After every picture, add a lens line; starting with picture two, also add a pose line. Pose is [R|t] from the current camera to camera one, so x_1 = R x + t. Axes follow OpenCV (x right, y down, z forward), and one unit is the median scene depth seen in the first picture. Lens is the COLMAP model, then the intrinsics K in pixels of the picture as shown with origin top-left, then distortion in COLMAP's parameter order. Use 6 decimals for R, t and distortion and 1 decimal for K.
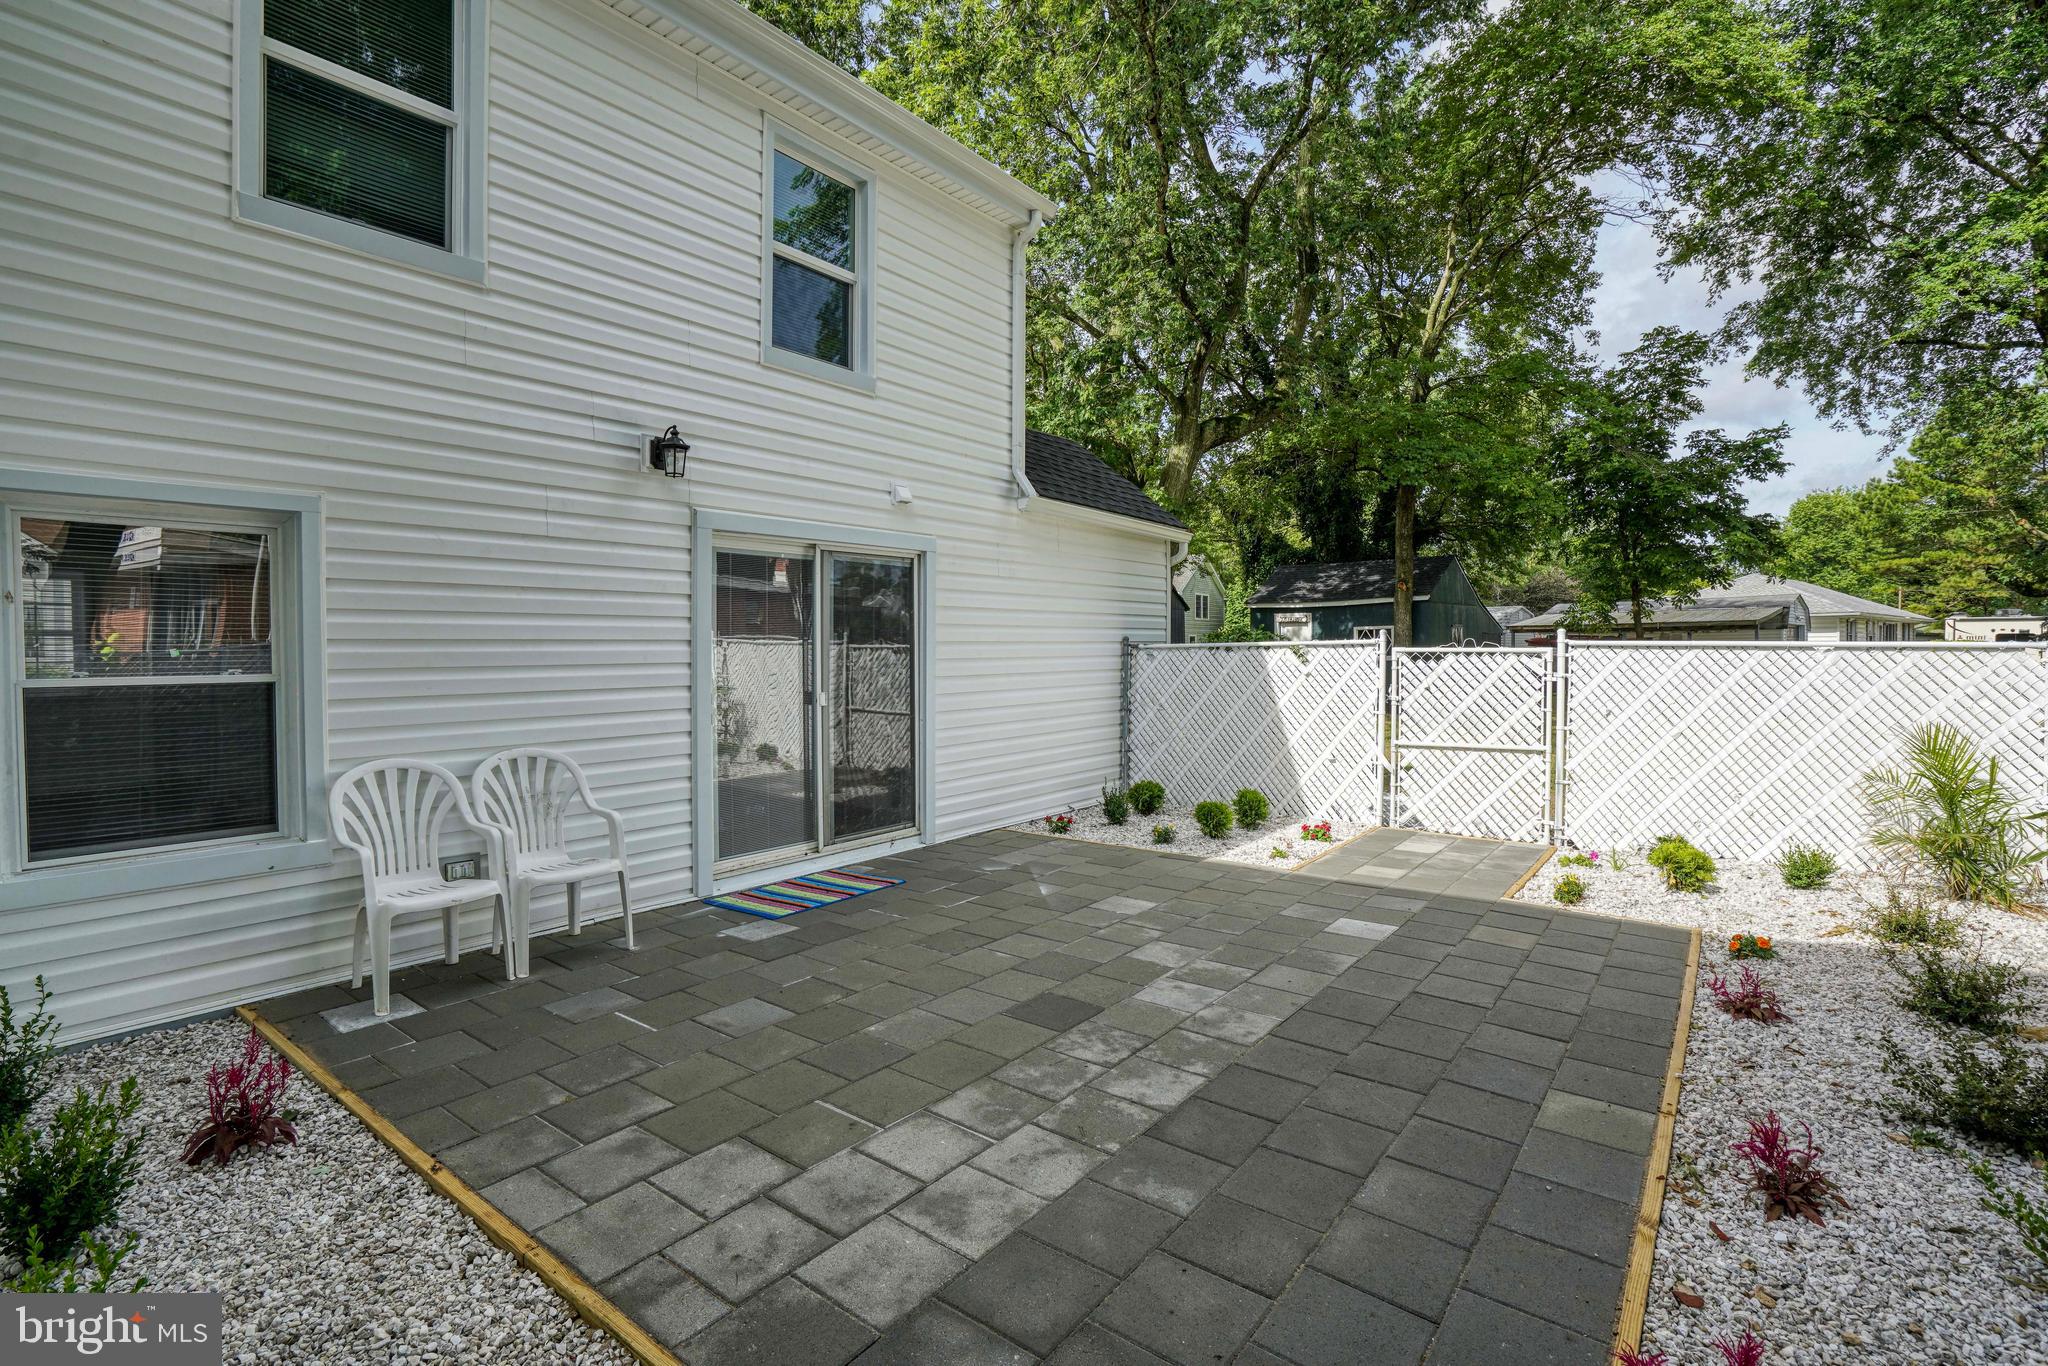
lens RADIAL K [[944.6, 0, 1024.0], [0, 944.6, 683.0], [0, 0, 1]] dist [-0.055610, 0.020911]
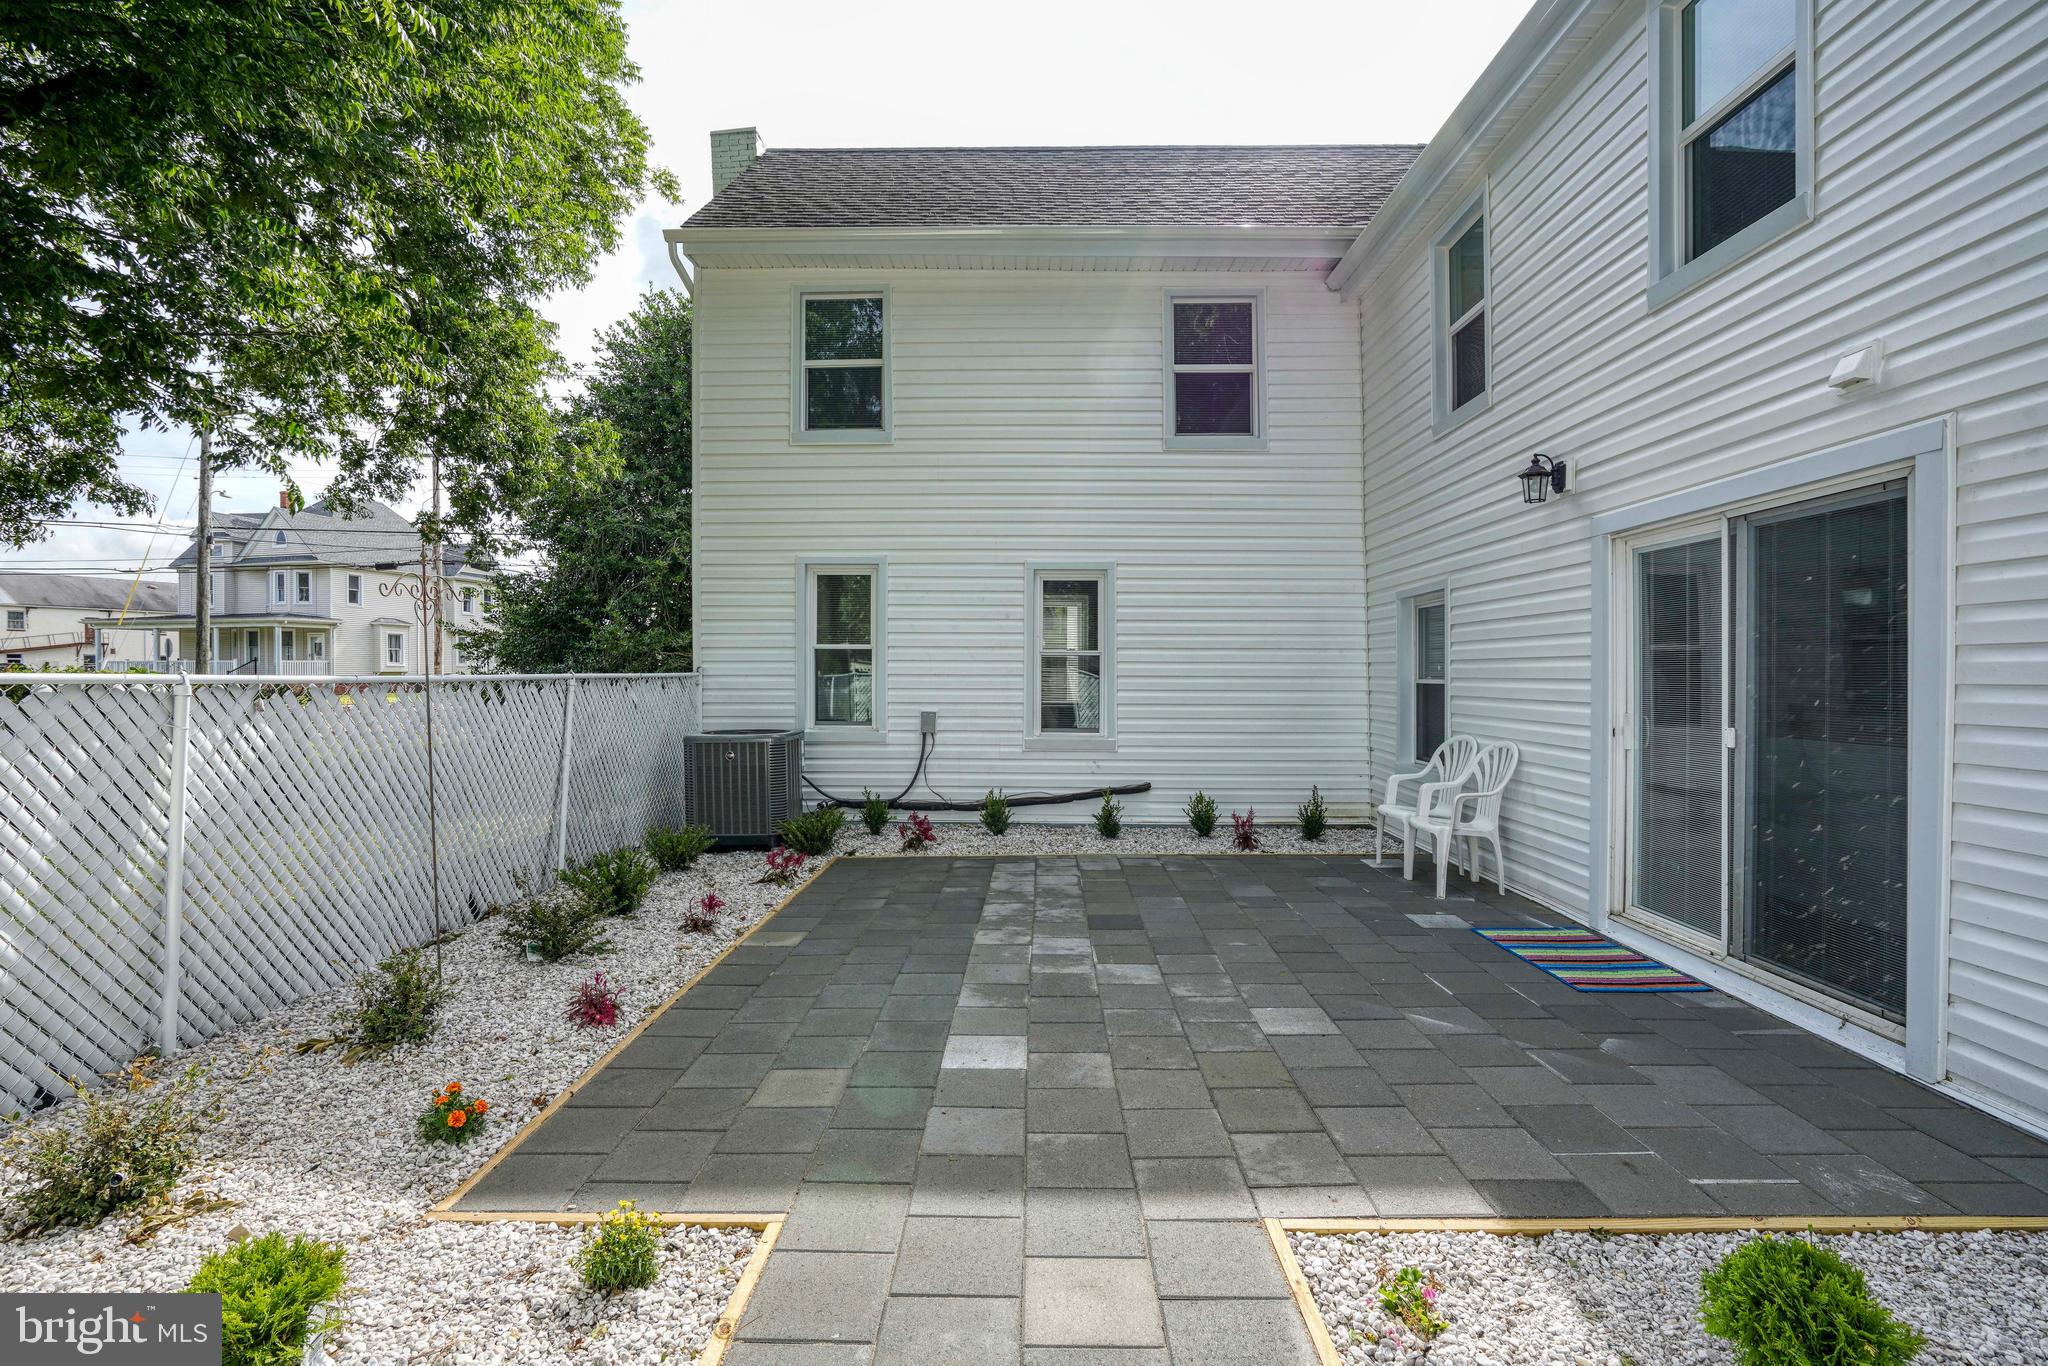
lens RADIAL K [[944.6, 0, 1024.0], [0, 944.6, 683.0], [0, 0, 1]] dist [-0.055610, 0.020911]
pose [[-0.802255, 0.008610, -0.596920, 0.759498], [-0.019040, 0.999018, 0.039999, -0.050150], [0.596678, 0.043455, -0.801303, 1.572013]]
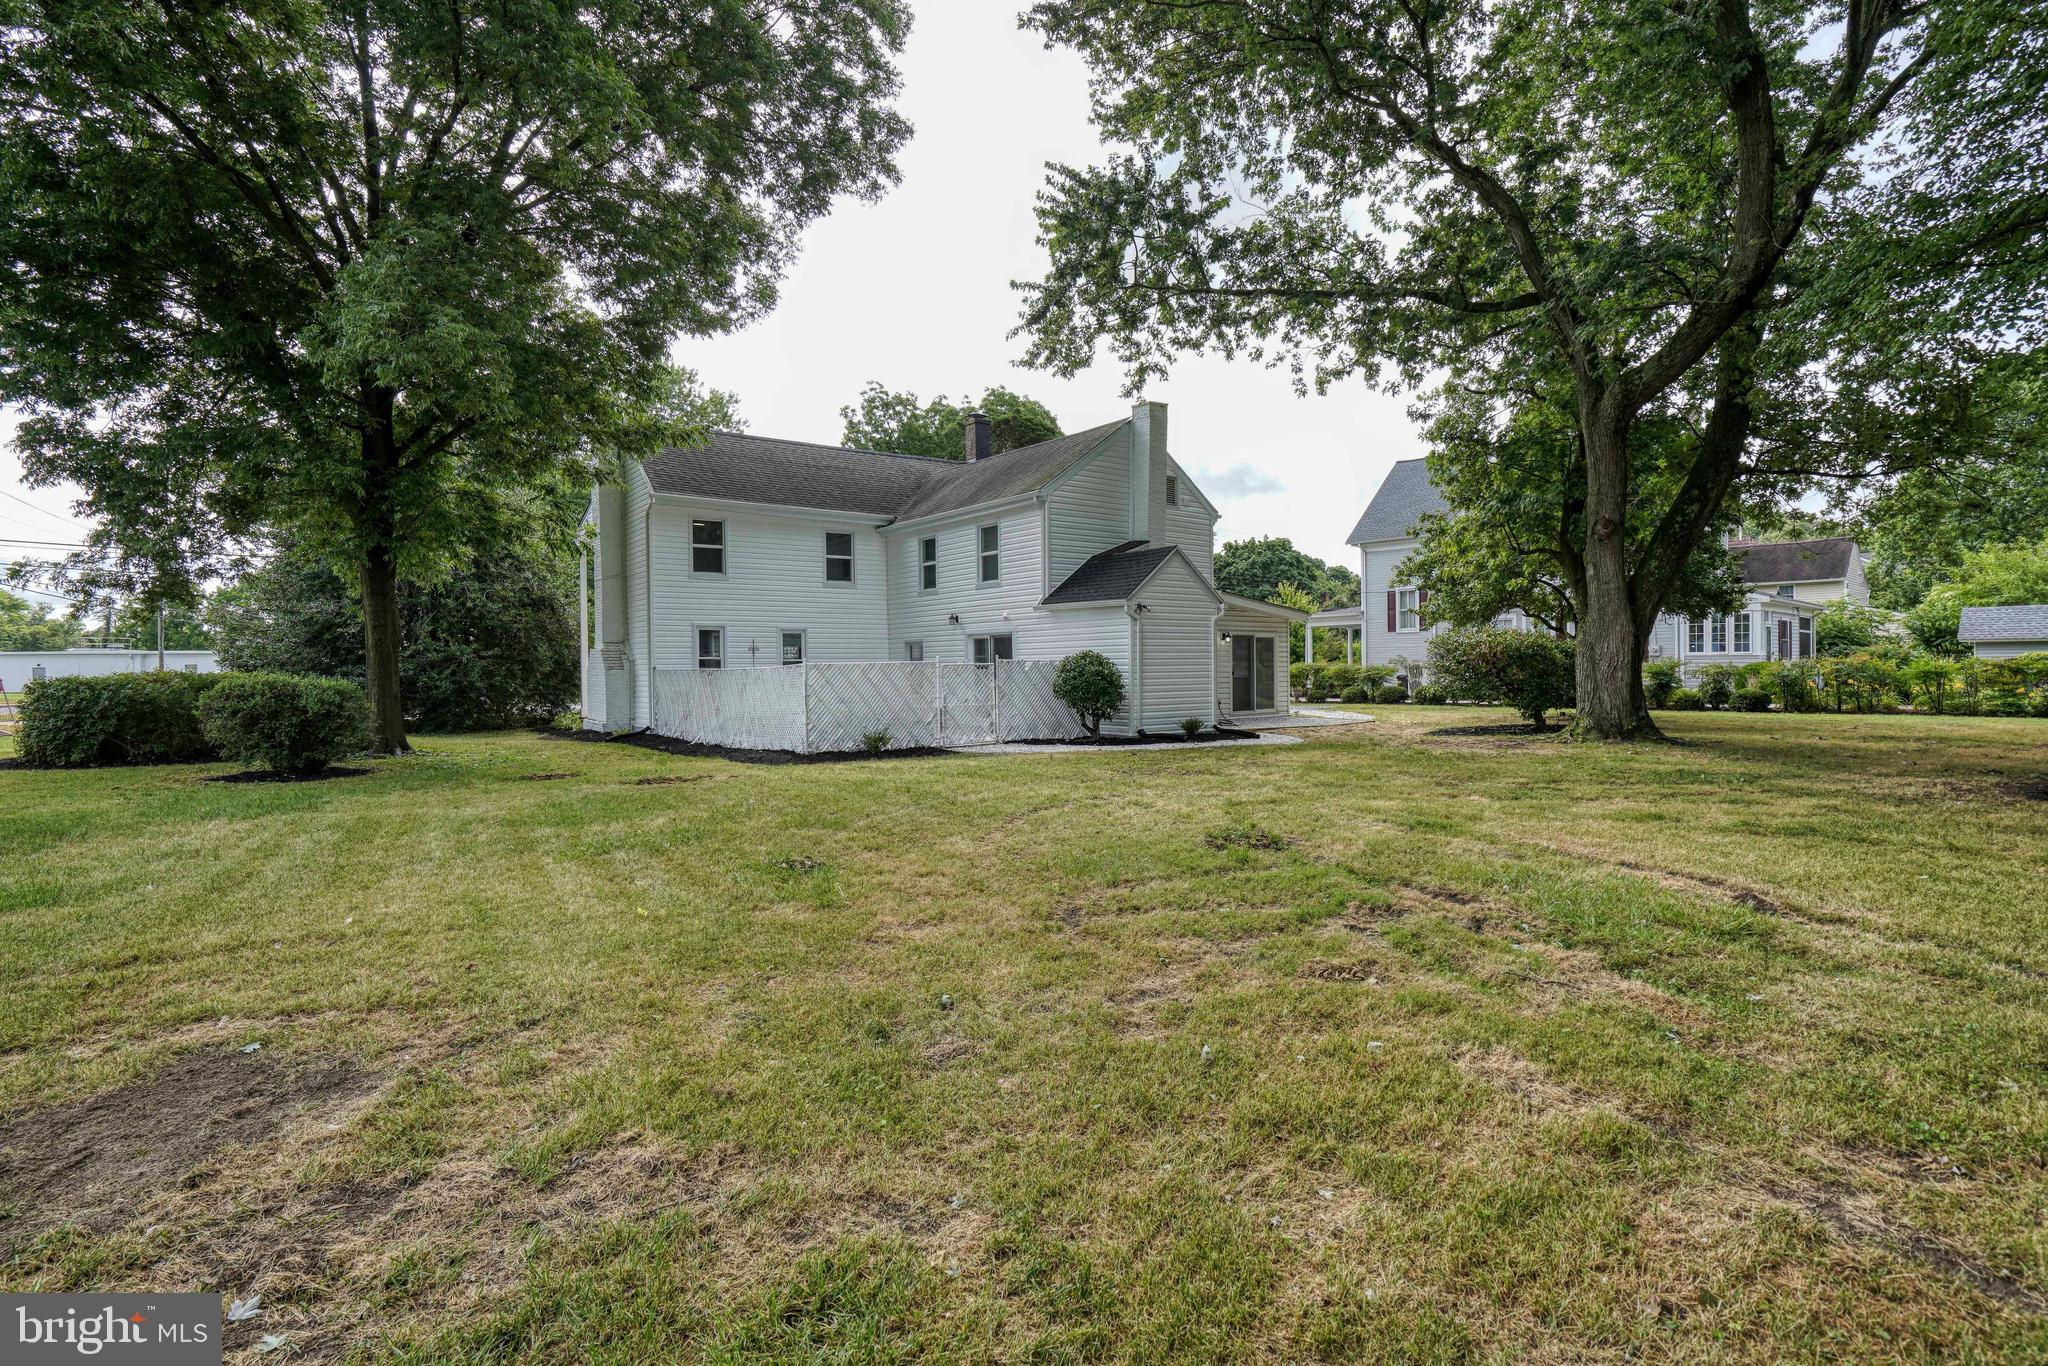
lens RADIAL K [[944.6, 0, 1024.0], [0, 944.6, 683.0], [0, 0, 1]] dist [-0.055610, 0.020911]
pose [[-0.266328, 0.020472, -0.963665, 4.006577], [-0.024126, 0.999320, 0.027897, -0.084273], [0.963580, 0.030680, -0.265653, 2.627791]]
